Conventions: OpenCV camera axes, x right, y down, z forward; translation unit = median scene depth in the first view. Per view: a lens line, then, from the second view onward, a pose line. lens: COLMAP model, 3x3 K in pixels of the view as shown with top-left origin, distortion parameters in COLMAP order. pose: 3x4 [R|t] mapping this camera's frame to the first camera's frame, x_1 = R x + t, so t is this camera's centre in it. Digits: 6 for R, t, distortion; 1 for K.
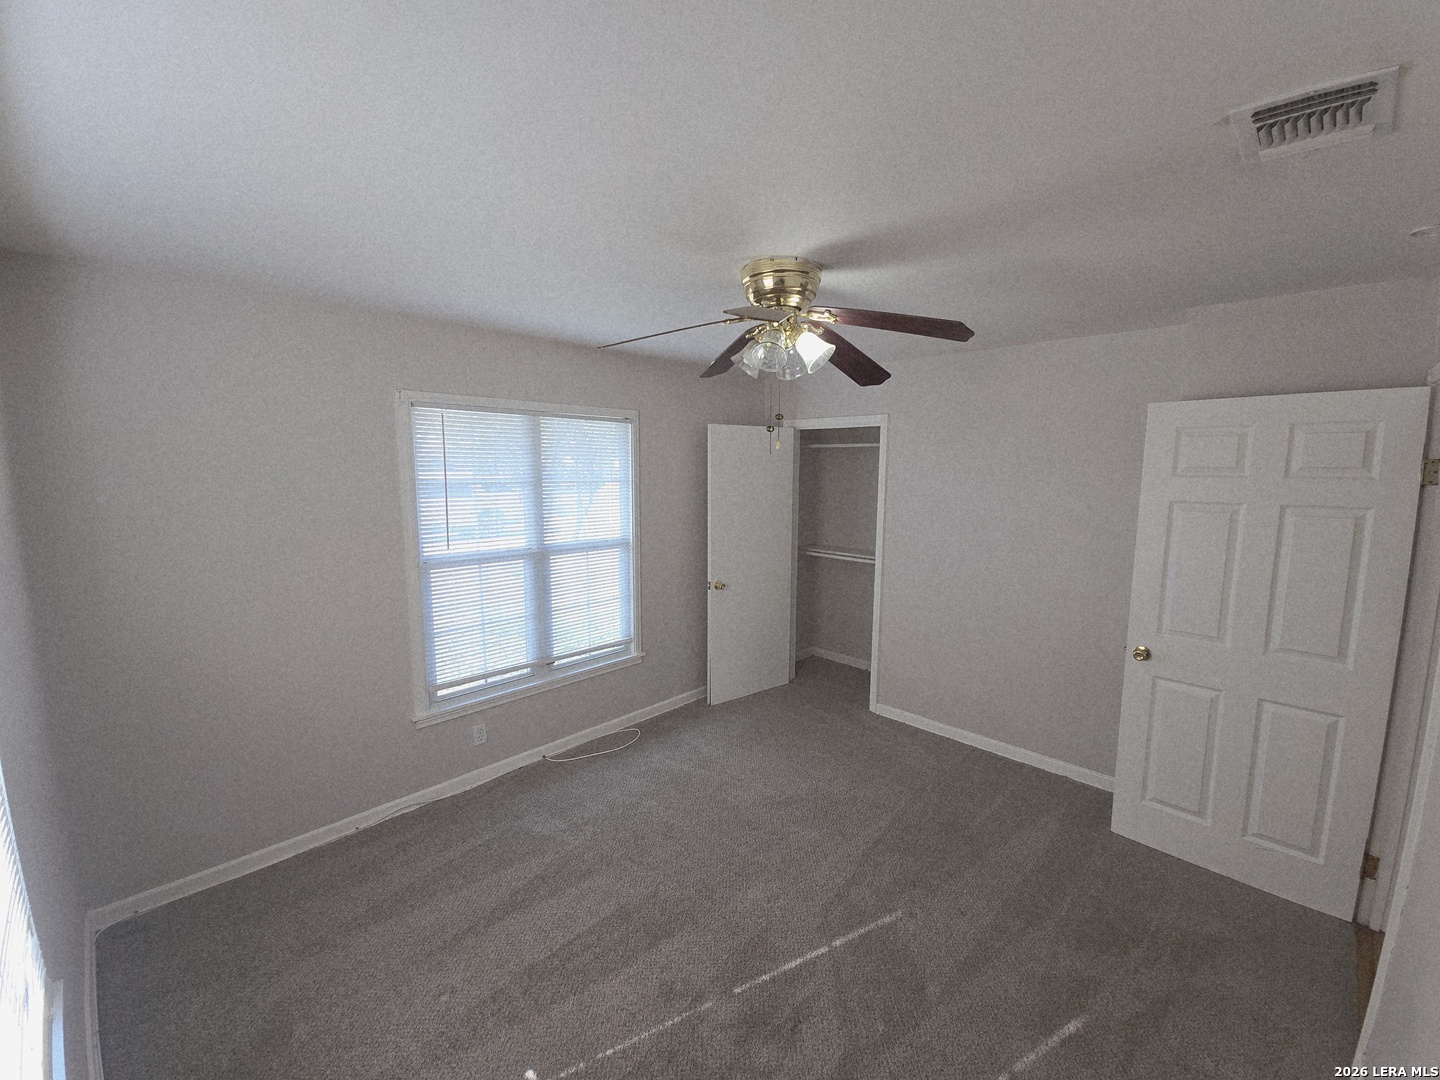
lens RADIAL K [[575.6, 0, 720.0], [0, 575.6, 540.0], [0, 0, 1]] dist [0.000912, 0.000270]
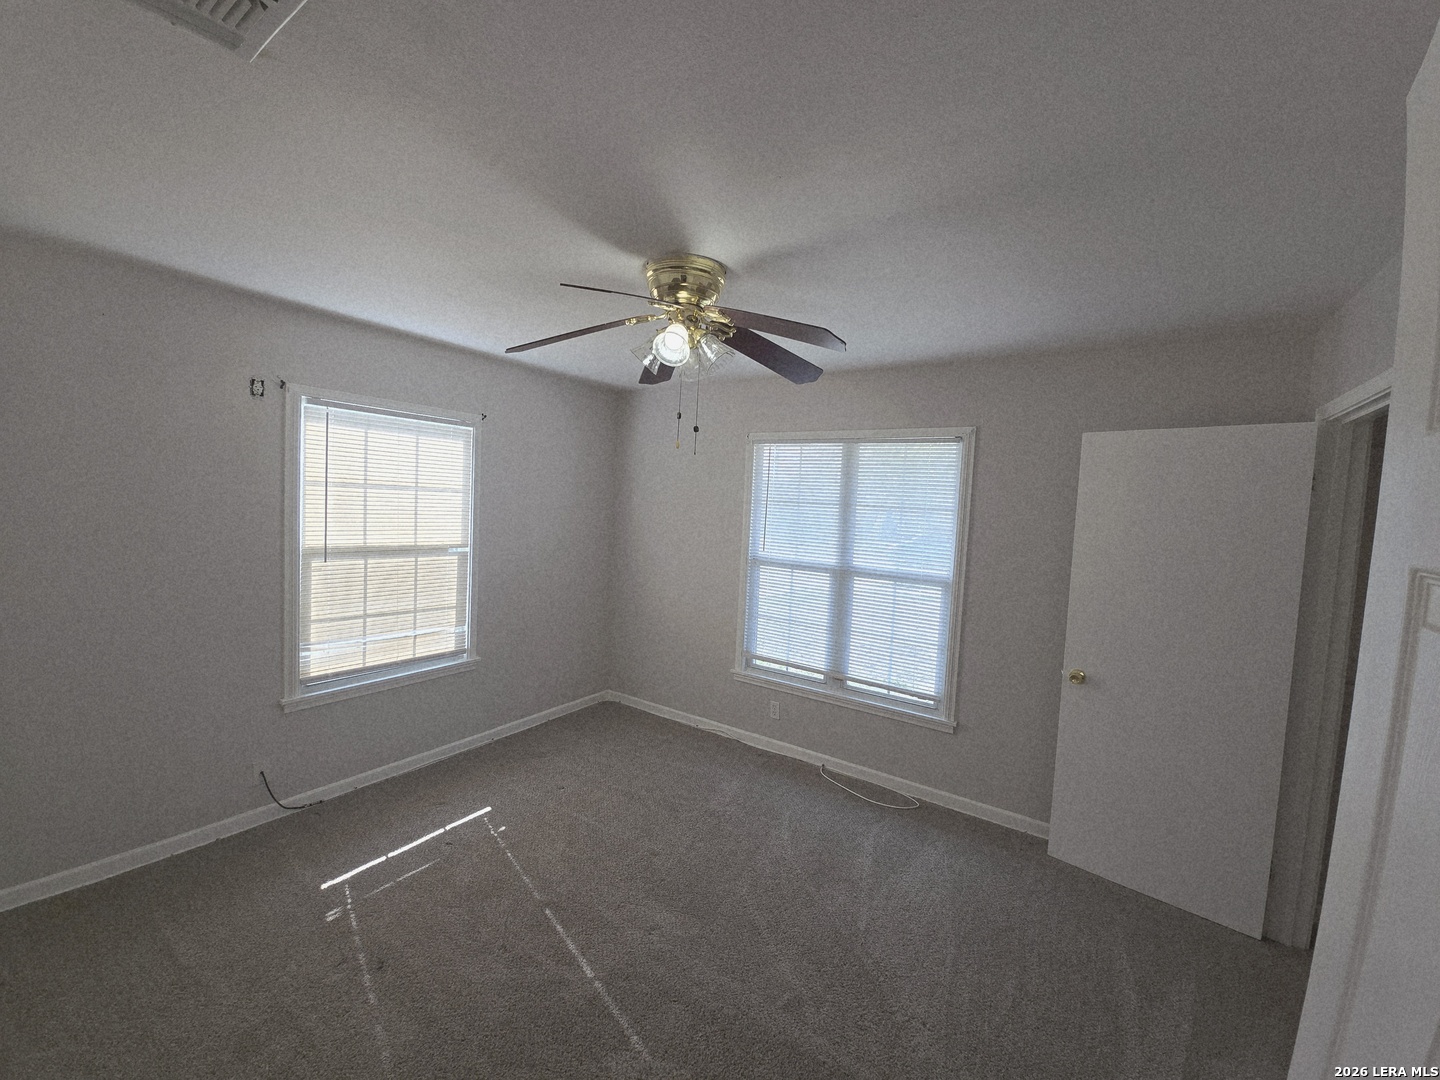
lens RADIAL K [[575.6, 0, 720.0], [0, 575.6, 540.0], [0, 0, 1]] dist [0.000912, 0.000270]
pose [[0.185572, 0.065339, -0.980456, 0.686805], [-0.174788, 0.984070, 0.032498, -0.029301], [0.966960, 0.165342, 0.194037, 0.572684]]
